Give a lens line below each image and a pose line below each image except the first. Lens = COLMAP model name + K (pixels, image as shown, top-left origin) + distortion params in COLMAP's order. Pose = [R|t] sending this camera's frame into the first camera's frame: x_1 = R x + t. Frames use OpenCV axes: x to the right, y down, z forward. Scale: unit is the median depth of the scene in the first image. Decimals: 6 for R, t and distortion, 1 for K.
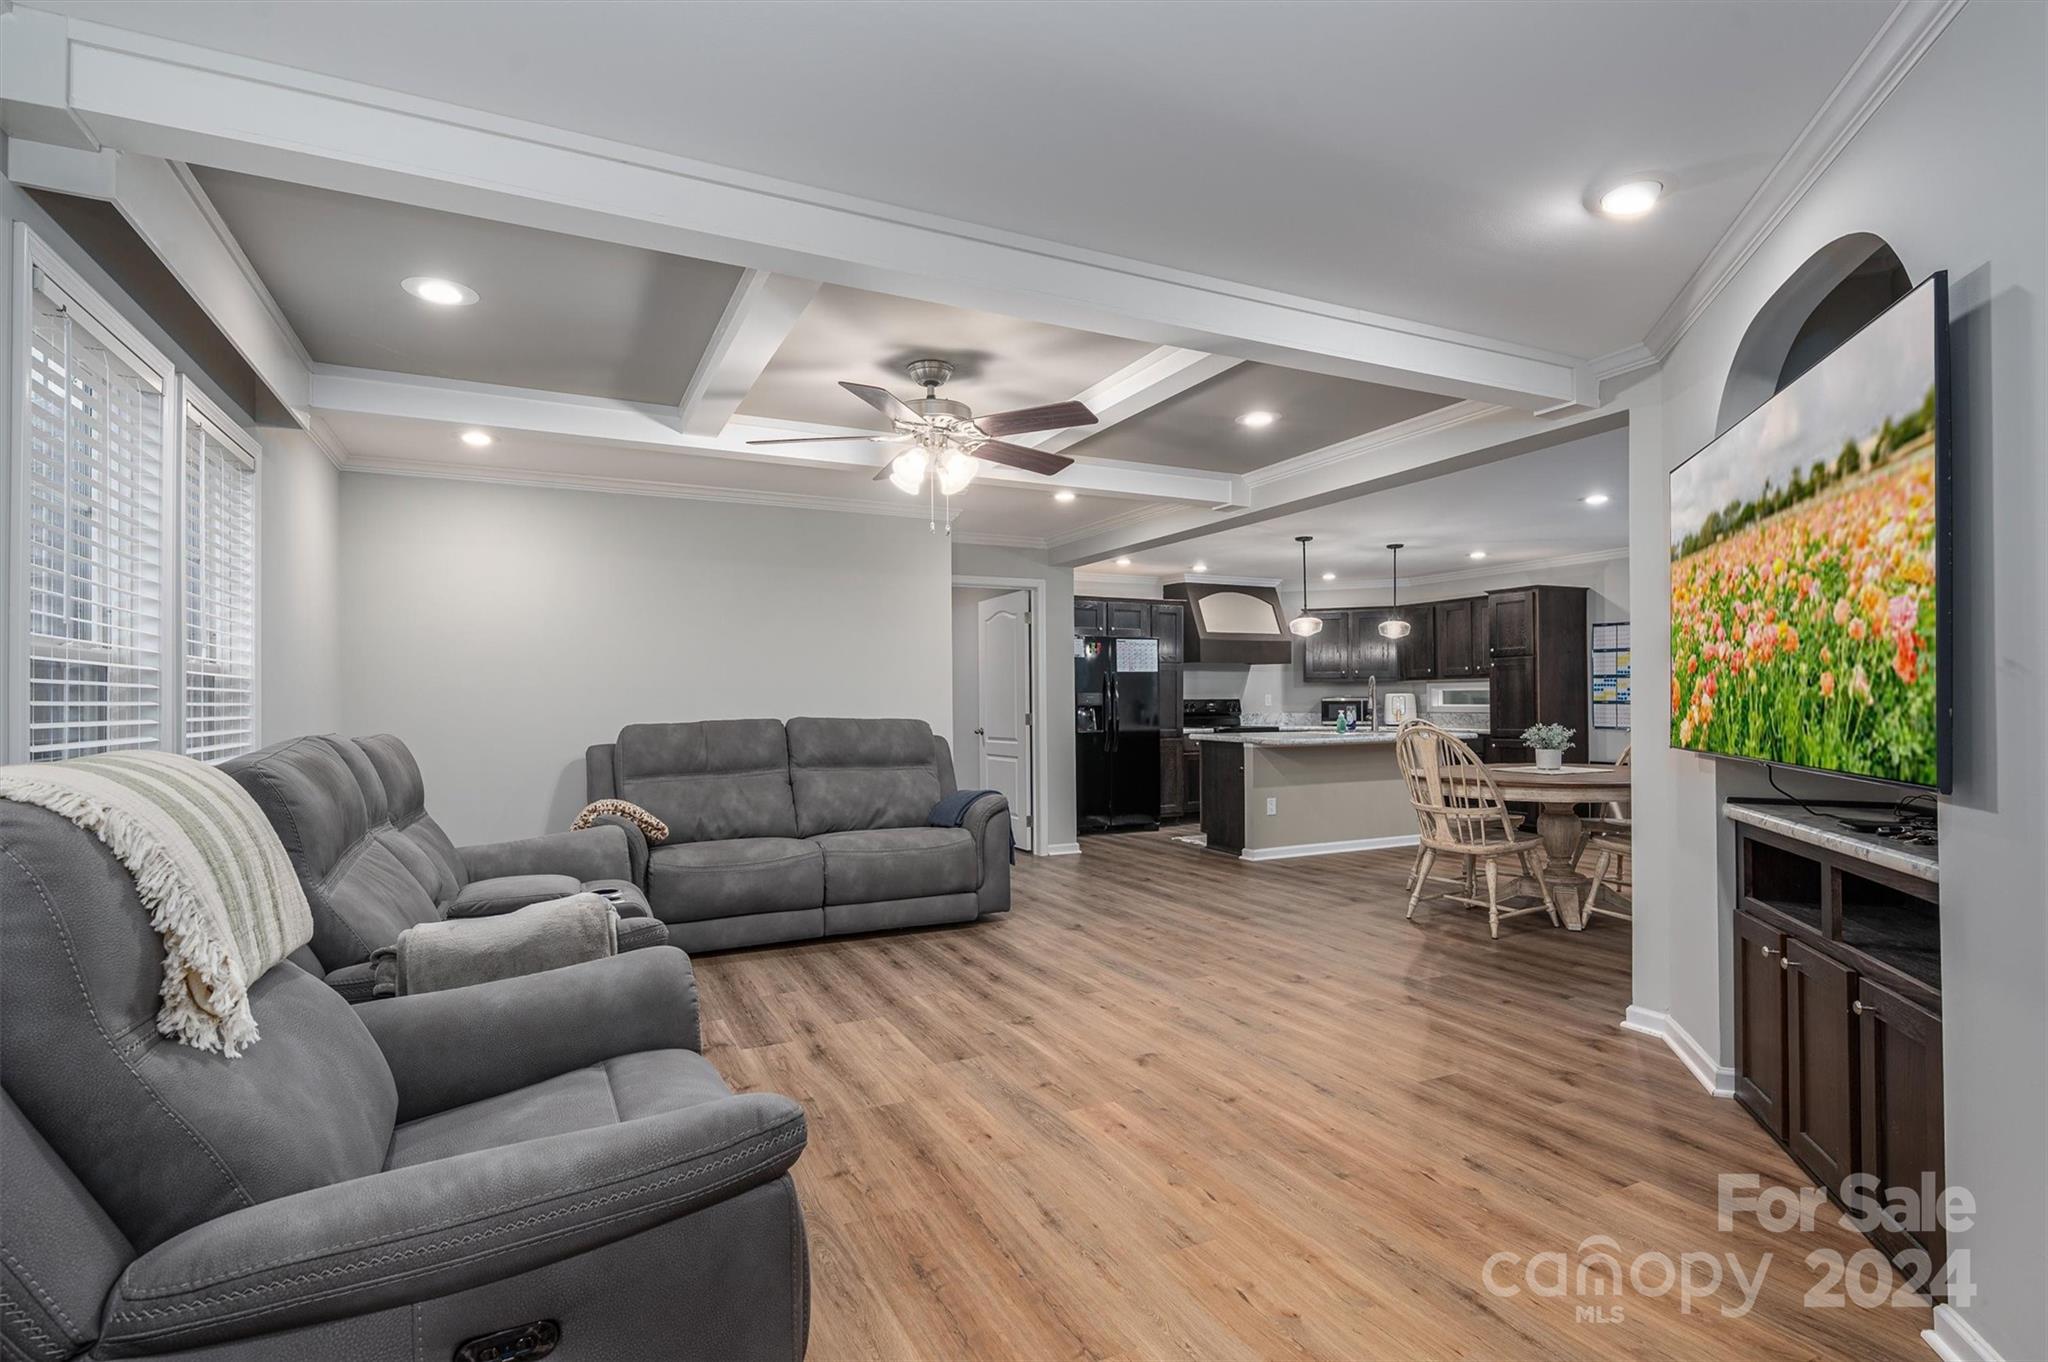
lens RADIAL K [[956.8, 0, 1026.7], [0, 956.8, 677.7], [0, 0, 1]] dist [-0.002599, -0.000399]
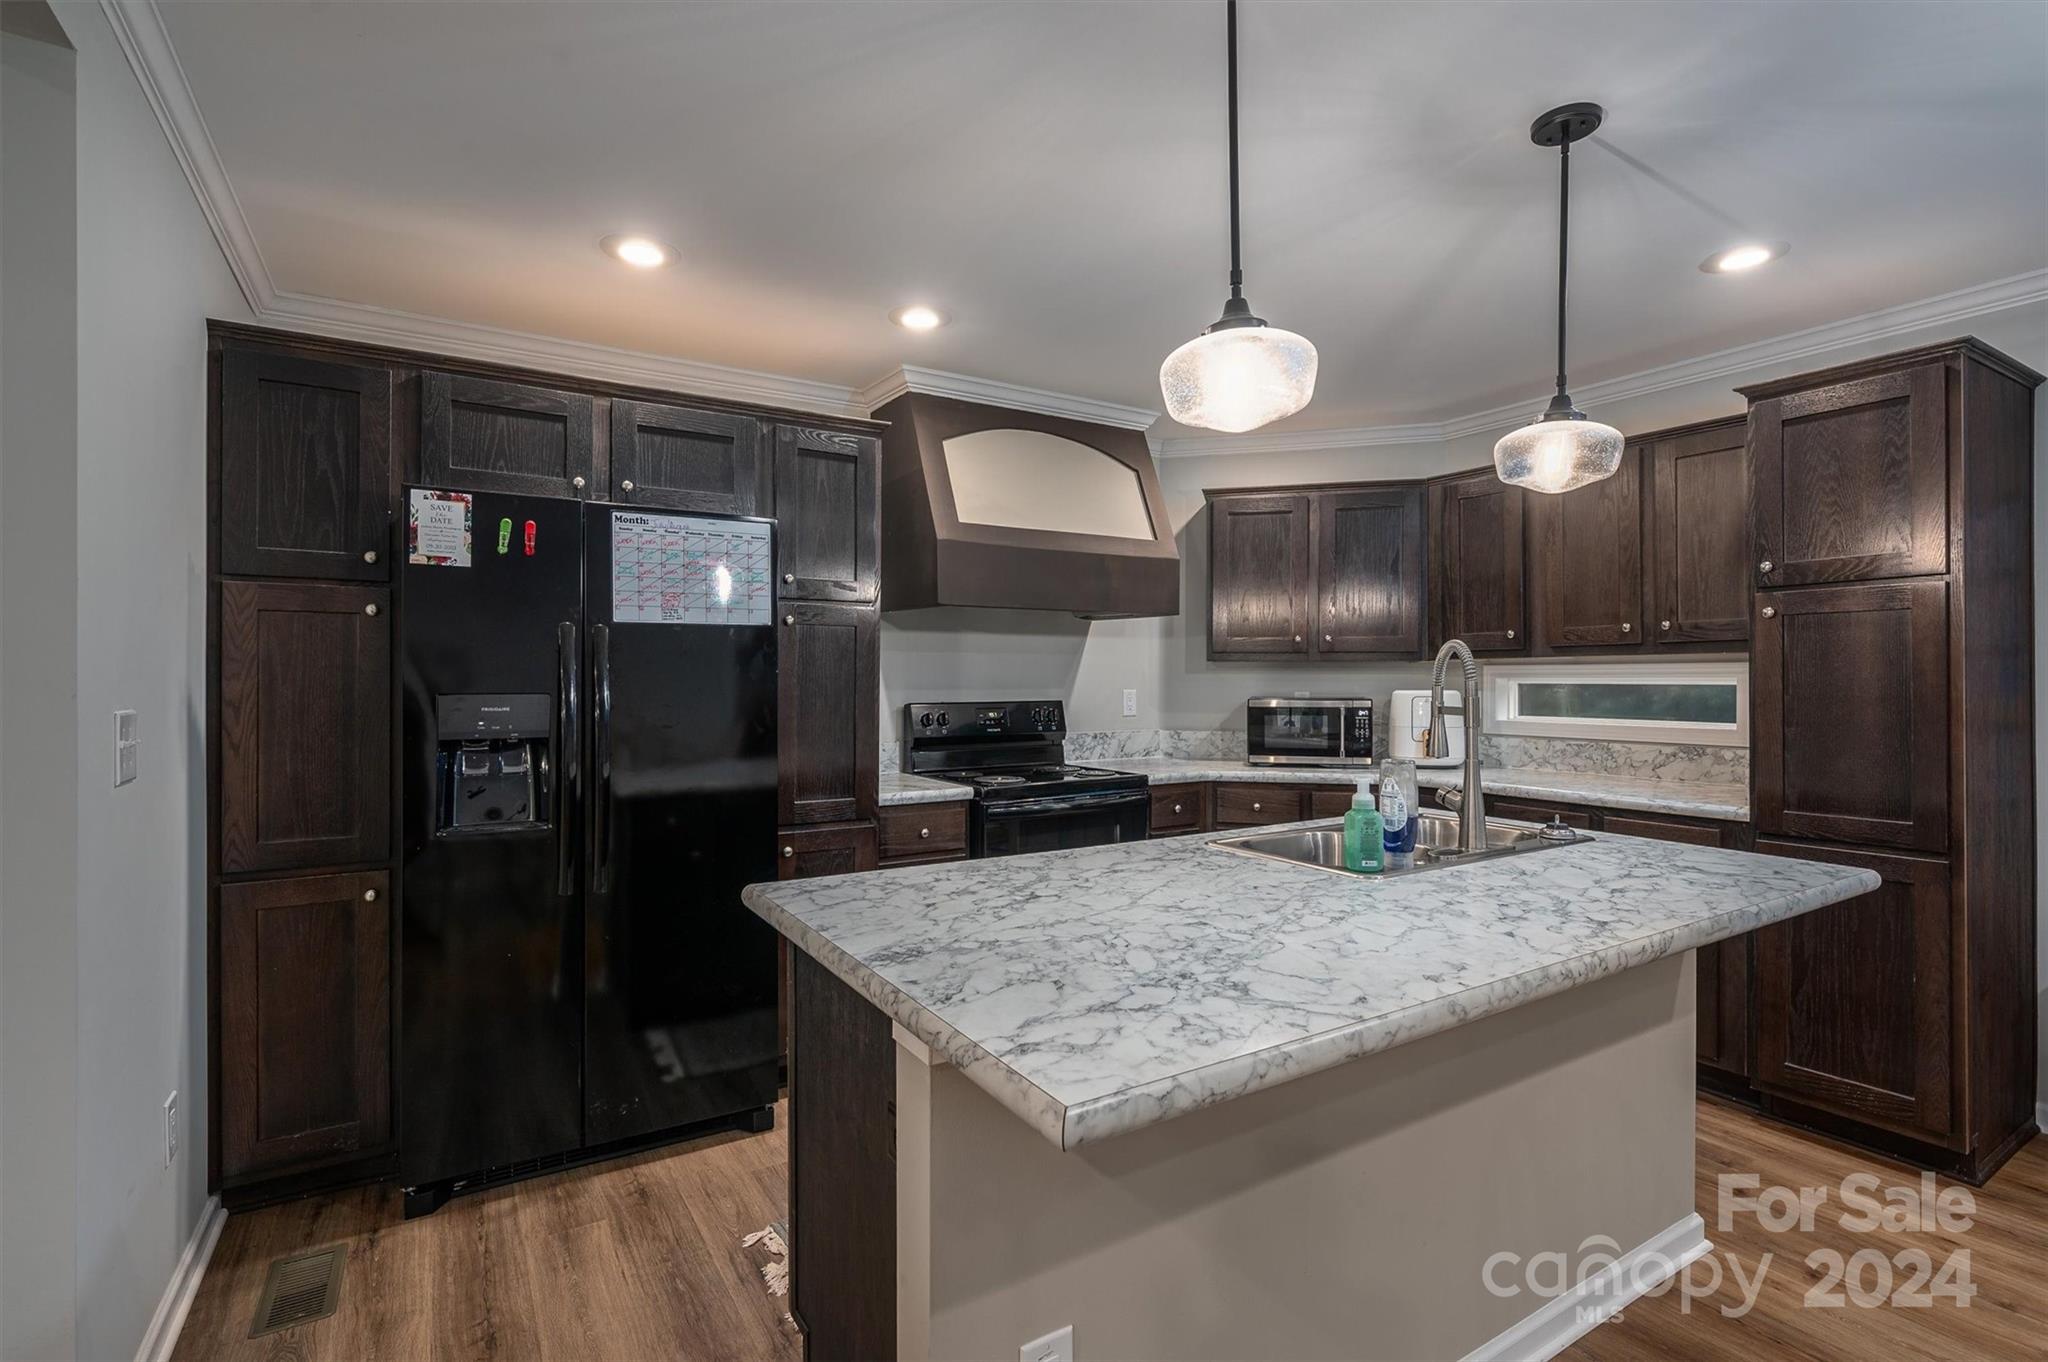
lens RADIAL K [[941.5, 0, 1004.4], [0, 941.5, 681.0], [0, 0, 1]] dist [-0.001628, 0.000011]
pose [[0.996898, 0.002414, 0.078673, 0.456489], [-0.004512, 0.999638, 0.026505, 0.006510], [-0.078581, -0.026778, 0.996548, 1.623287]]
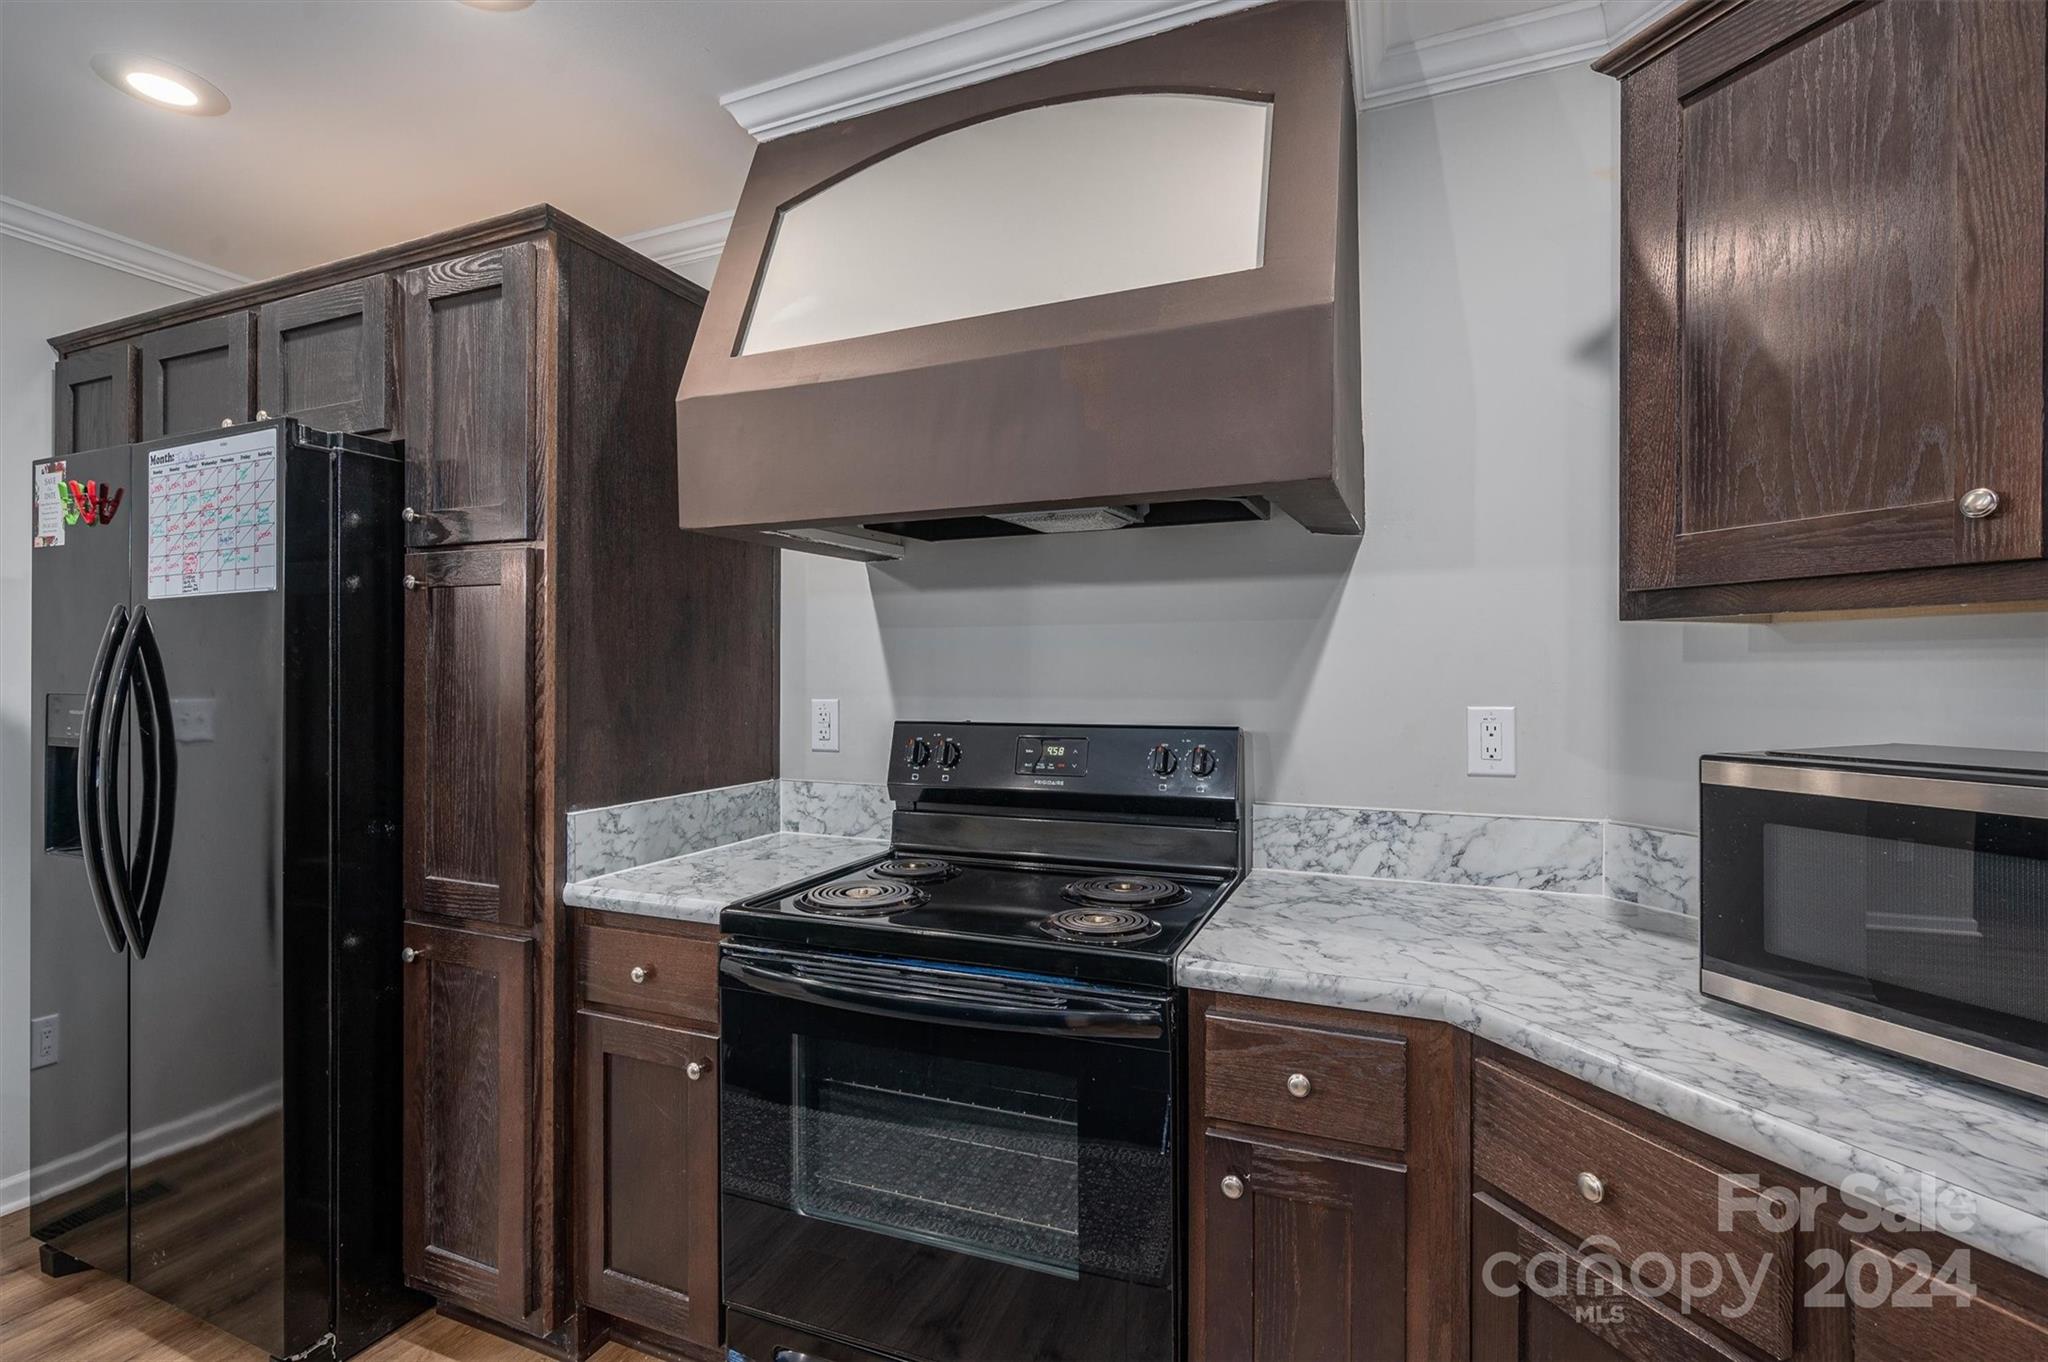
lens RADIAL K [[956.8, 0, 1026.7], [0, 956.8, 677.7], [0, 0, 1]] dist [-0.002599, -0.000399]
pose [[0.650119, 0.004199, -0.759821, 0.928378], [0.015429, 0.999706, 0.018727, 0.022877], [0.759676, -0.023898, 0.649863, 2.352647]]
